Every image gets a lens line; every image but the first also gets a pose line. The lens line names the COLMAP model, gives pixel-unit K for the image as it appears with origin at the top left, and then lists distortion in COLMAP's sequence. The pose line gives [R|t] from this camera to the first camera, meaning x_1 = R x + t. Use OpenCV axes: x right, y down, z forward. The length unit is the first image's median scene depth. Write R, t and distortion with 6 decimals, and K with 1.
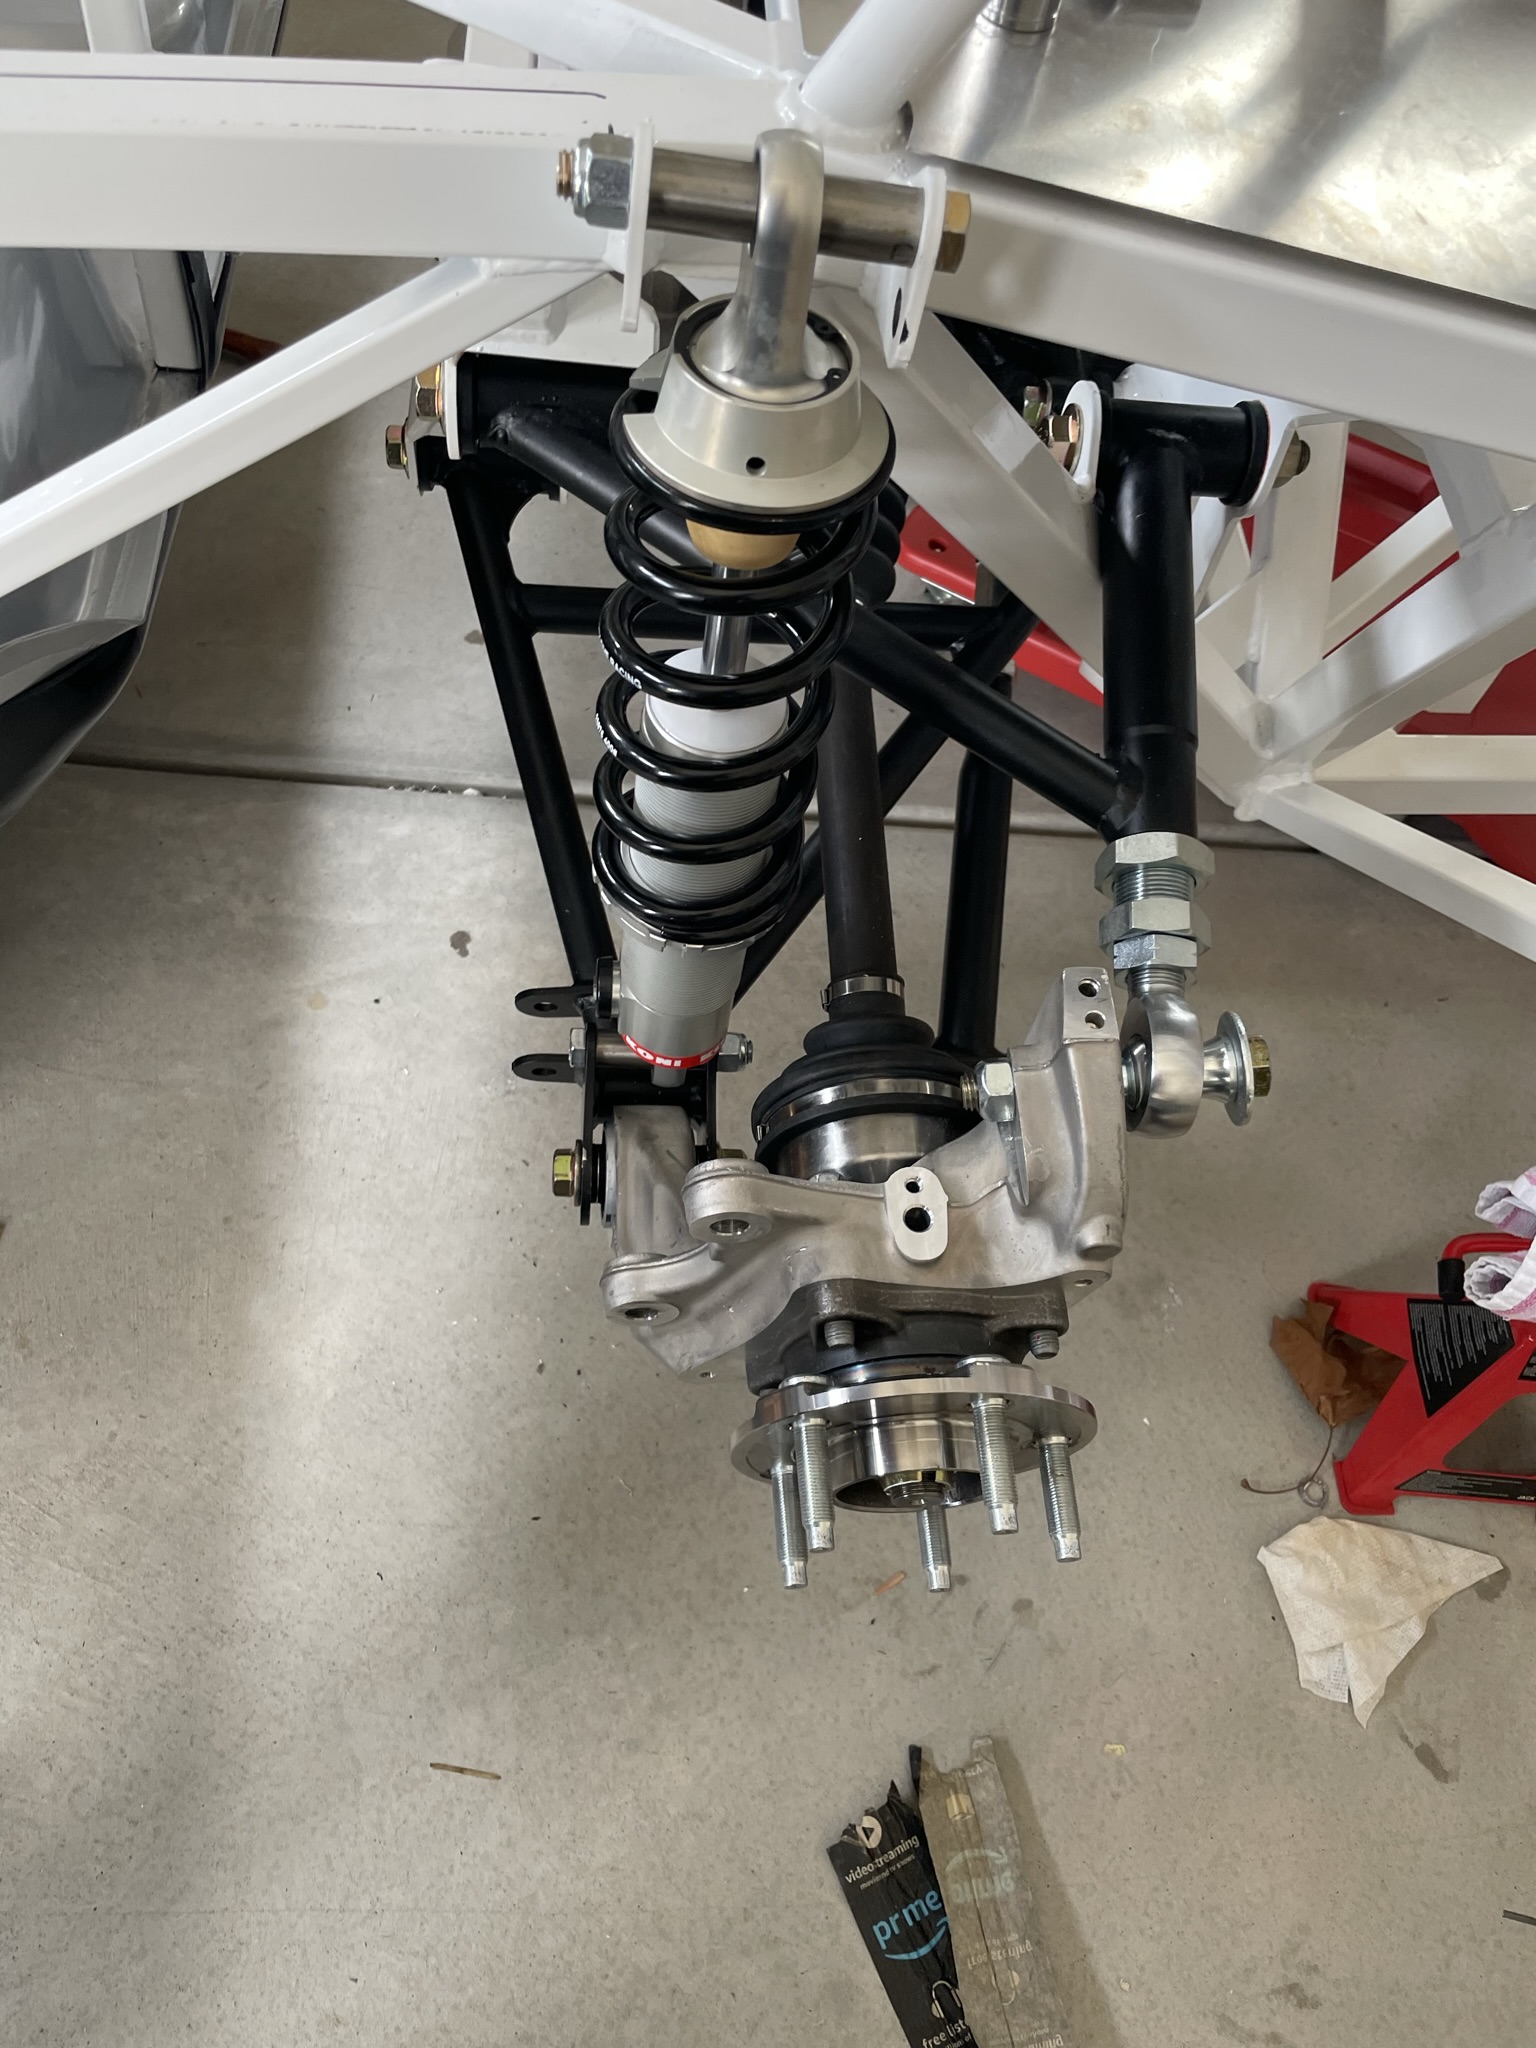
lens RADIAL K [[1643.9, 0, 768.0], [0, 1643.9, 1024.0], [0, 0, 1]] dist [0.002414, -0.000252]
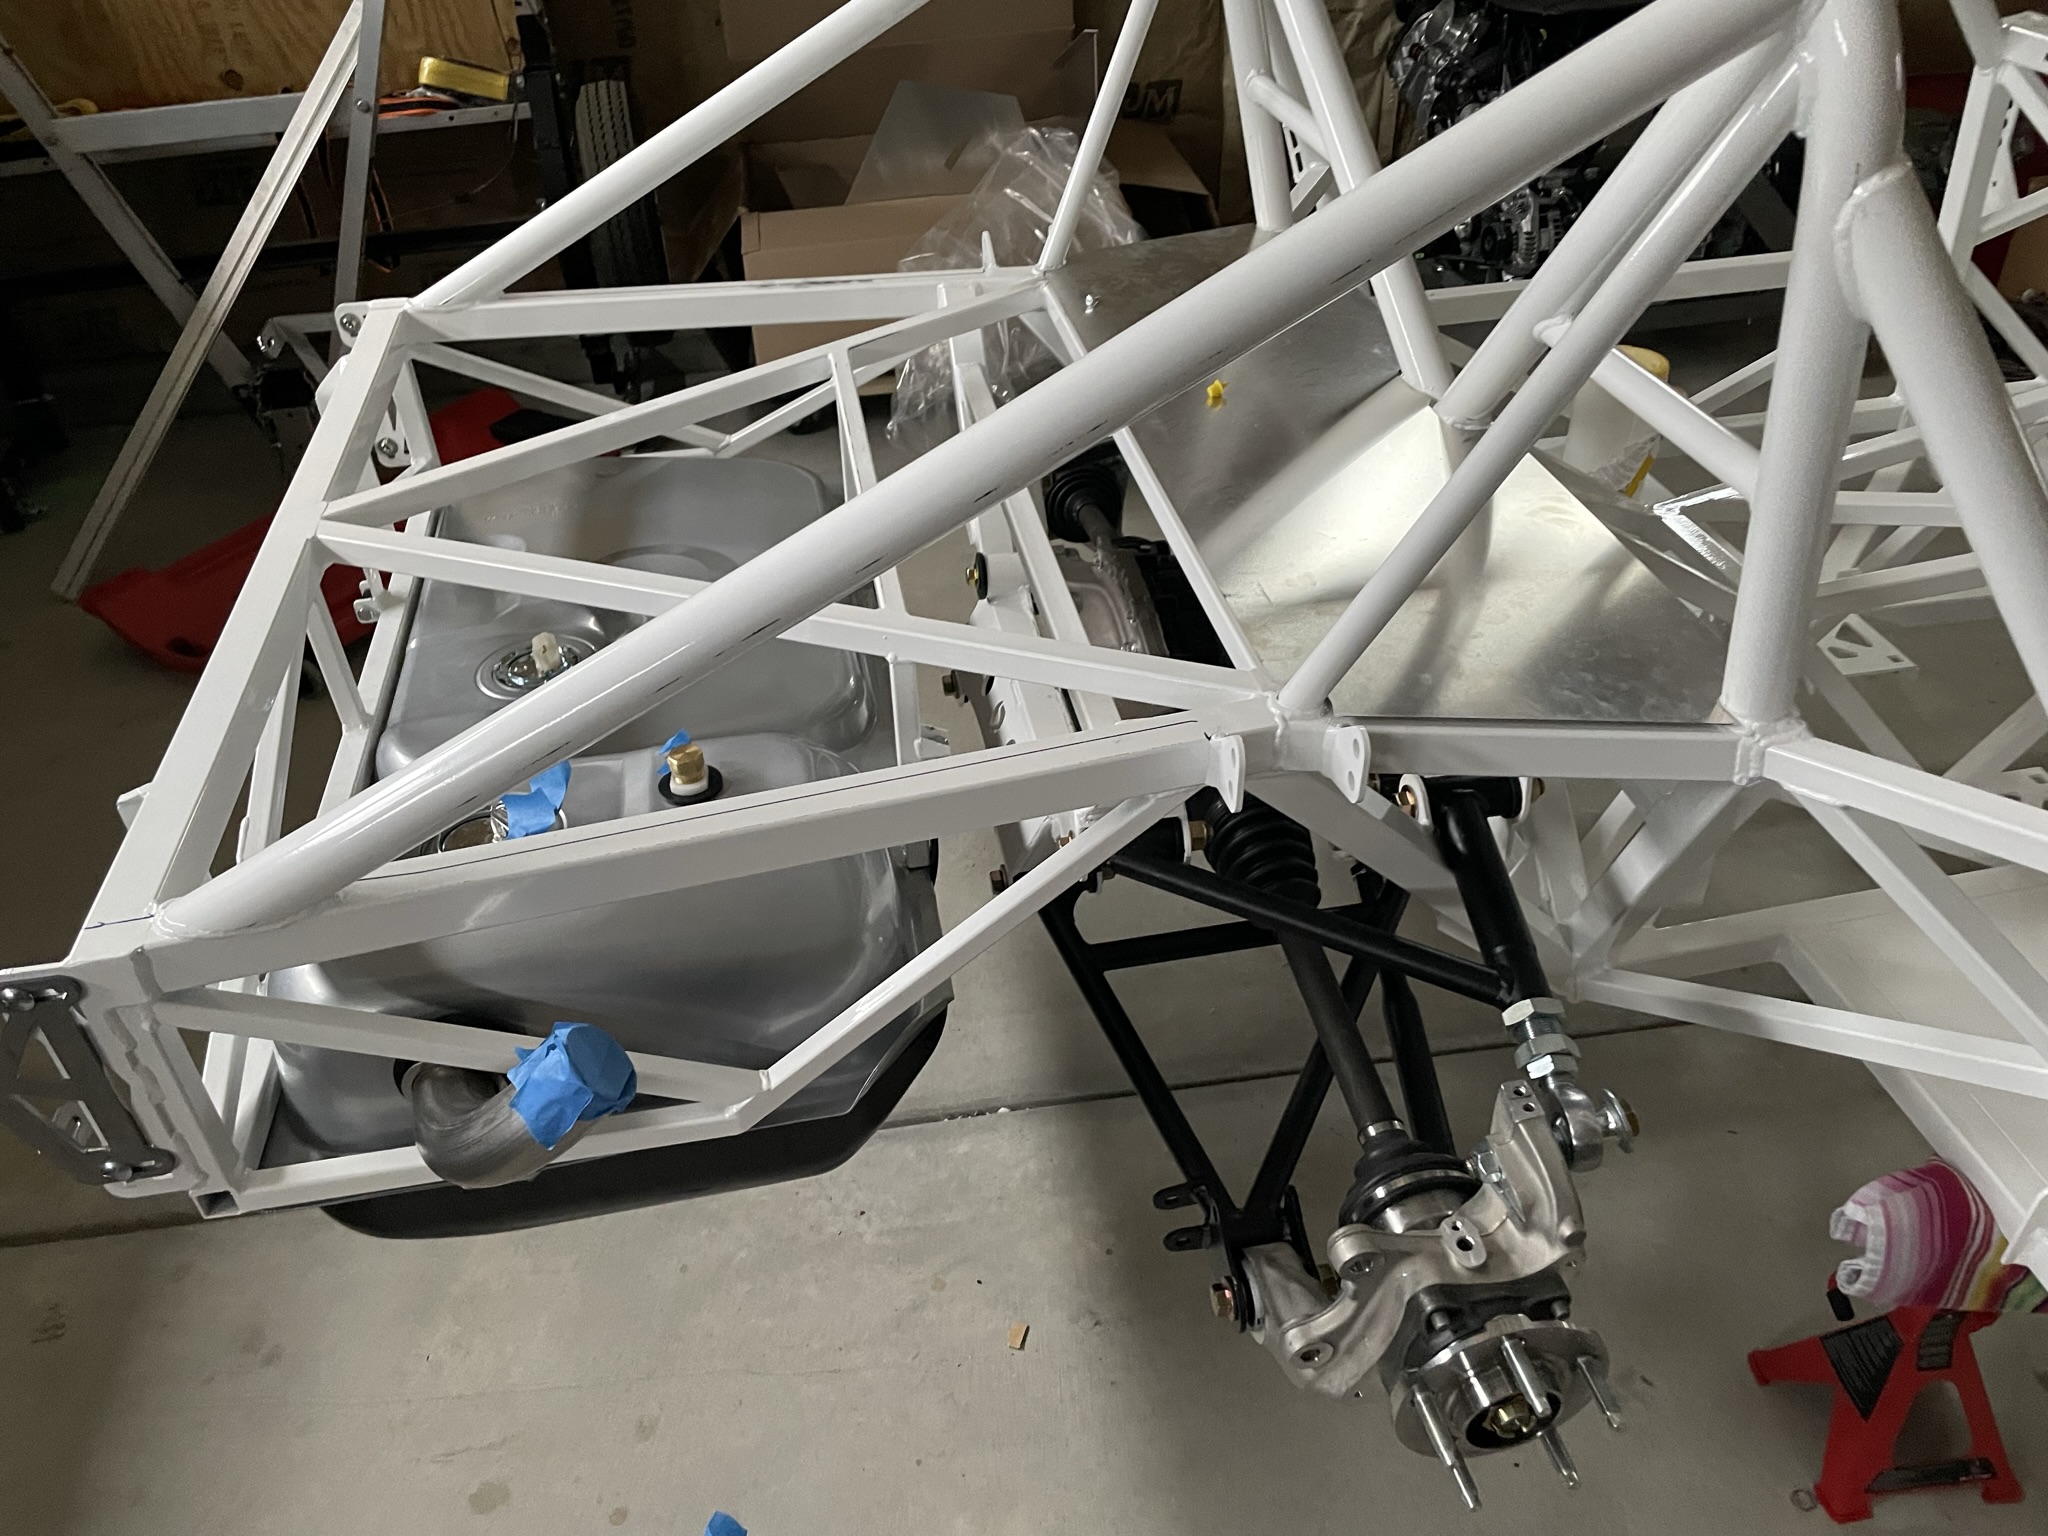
lens RADIAL K [[1654.9, 0, 1012.2], [0, 1654.9, 726.8], [0, 0, 1]] dist [0.099053, -0.000522]
pose [[0.979315, -0.202228, 0.006728, -0.256848], [0.190007, 0.907689, -0.374163, 0.182425], [0.069559, 0.367702, 0.927338, -0.810154]]
